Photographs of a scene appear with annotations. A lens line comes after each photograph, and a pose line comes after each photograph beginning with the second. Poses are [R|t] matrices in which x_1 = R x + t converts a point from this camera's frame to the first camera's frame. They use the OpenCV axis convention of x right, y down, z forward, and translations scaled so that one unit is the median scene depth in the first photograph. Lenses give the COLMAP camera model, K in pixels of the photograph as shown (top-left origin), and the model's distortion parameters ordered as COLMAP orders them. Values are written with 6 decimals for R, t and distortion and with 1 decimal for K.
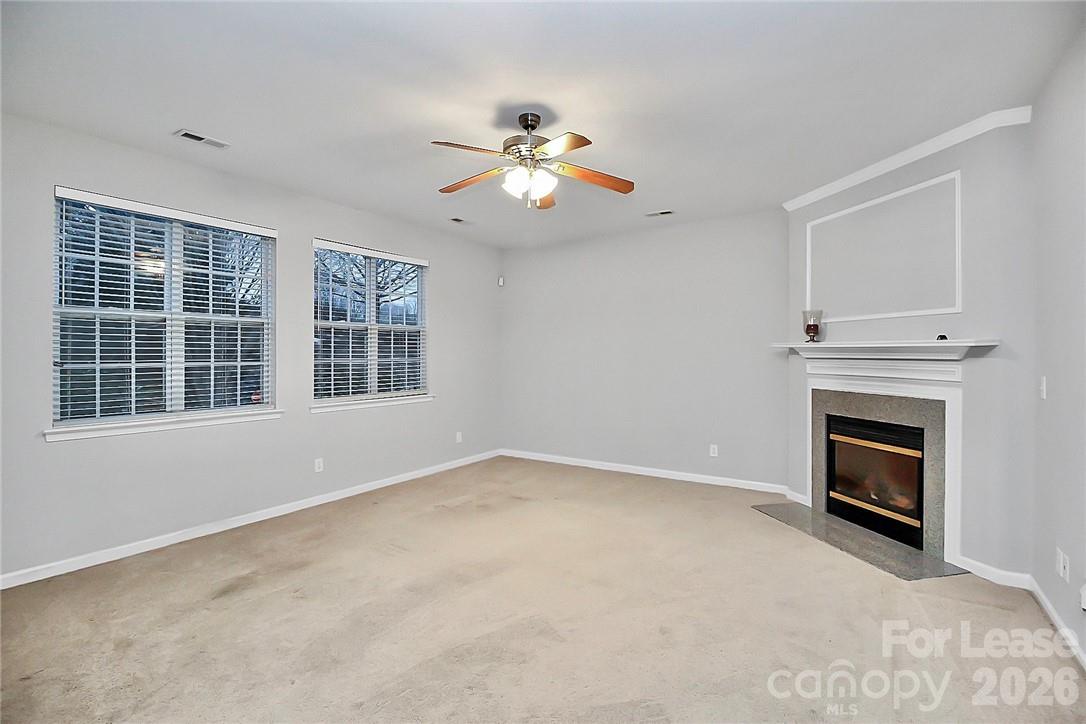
lens RADIAL K [[509.0, 0, 545.6], [0, 509.0, 360.0], [0, 0, 1]] dist [-0.014469, -0.000604]
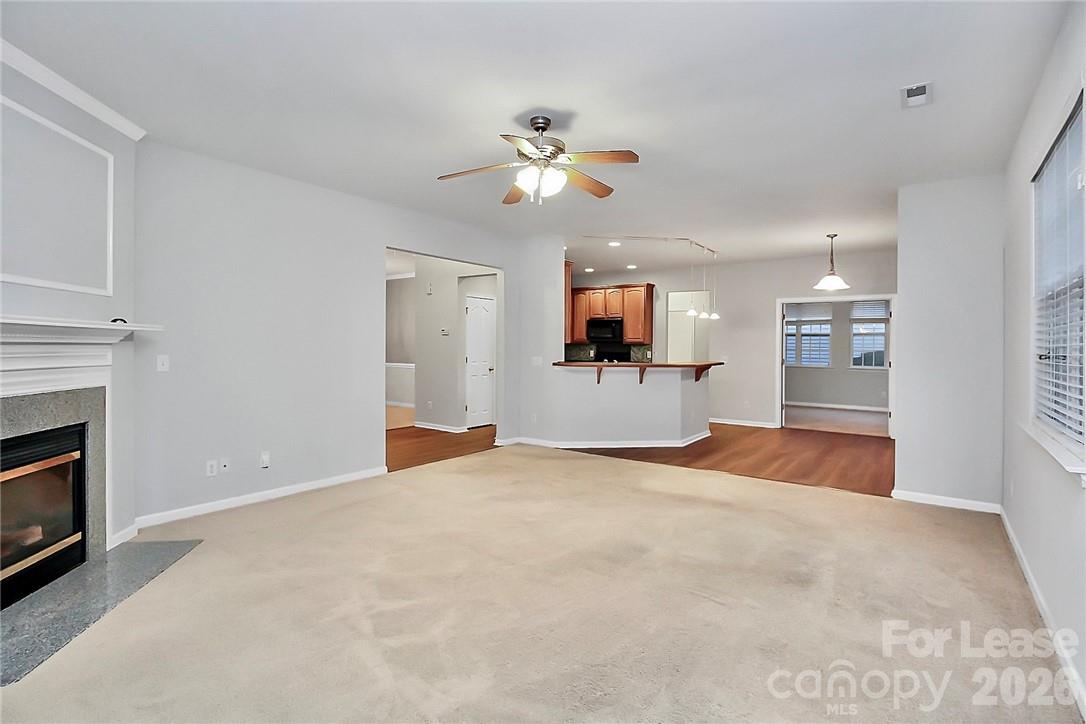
lens RADIAL K [[509.0, 0, 548.4], [0, 509.0, 345.2], [0, 0, 1]] dist [-0.014469, -0.000604]
pose [[-0.998187, -0.017466, 0.057602, -0.095053], [-0.017043, 0.999824, 0.007837, -0.018066], [-0.057729, 0.006841, -0.998309, 1.778599]]
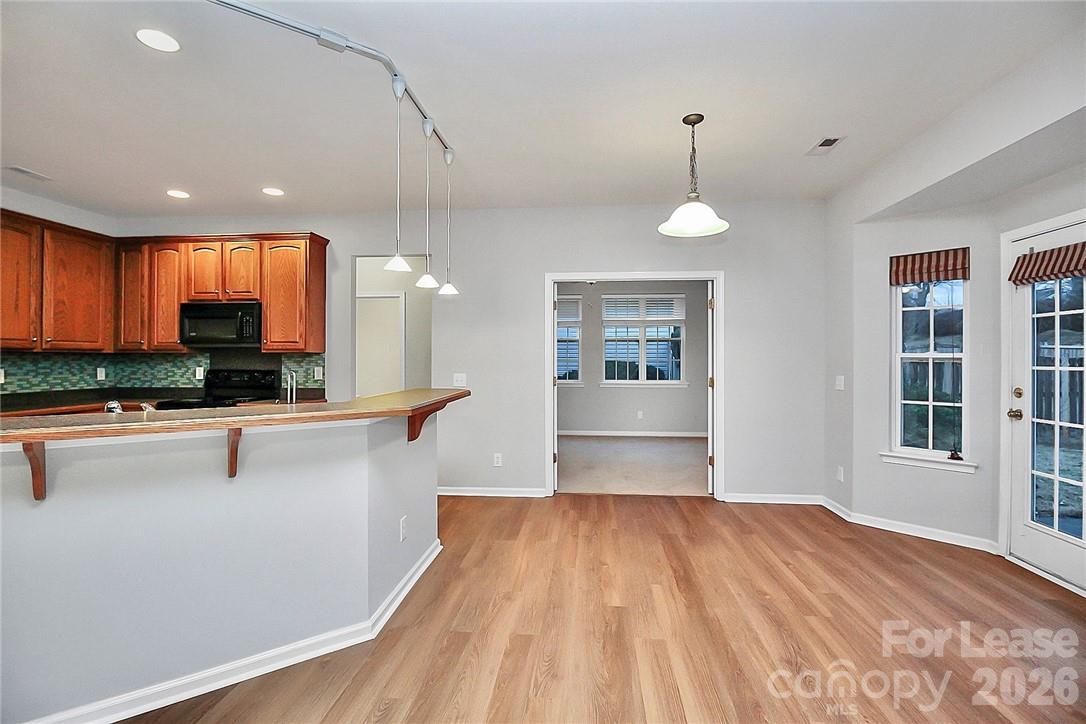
lens RADIAL K [[509.0, 0, 539.4], [0, 509.0, 358.1], [0, 0, 1]] dist [-0.014469, -0.000604]
pose [[-0.886996, -0.008793, -0.461693, -0.380548], [-0.010477, 0.999945, 0.001086, -0.005971], [0.461658, 0.005800, -0.887039, 0.516763]]
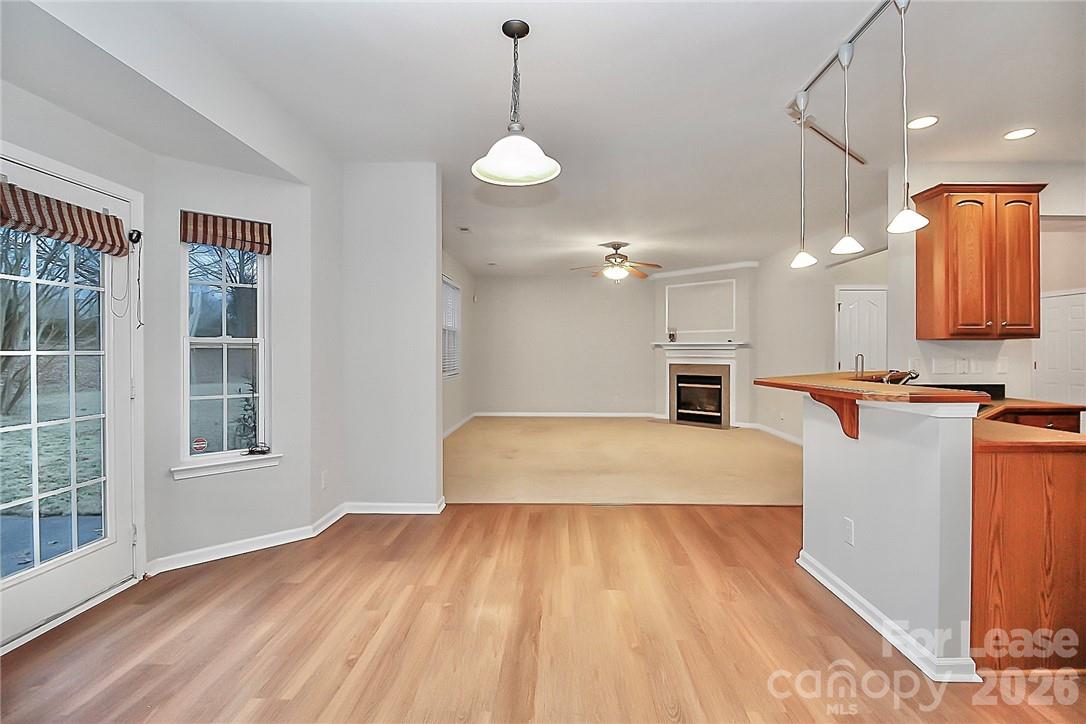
lens RADIAL K [[509.0, 0, 533.8], [0, 509.0, 354.3], [0, 0, 1]] dist [-0.014469, -0.000604]
pose [[0.862906, -0.009564, 0.505275, -1.333244], [0.010294, 0.999946, 0.001347, 0.010901], [-0.505260, 0.004039, 0.862957, -0.719543]]
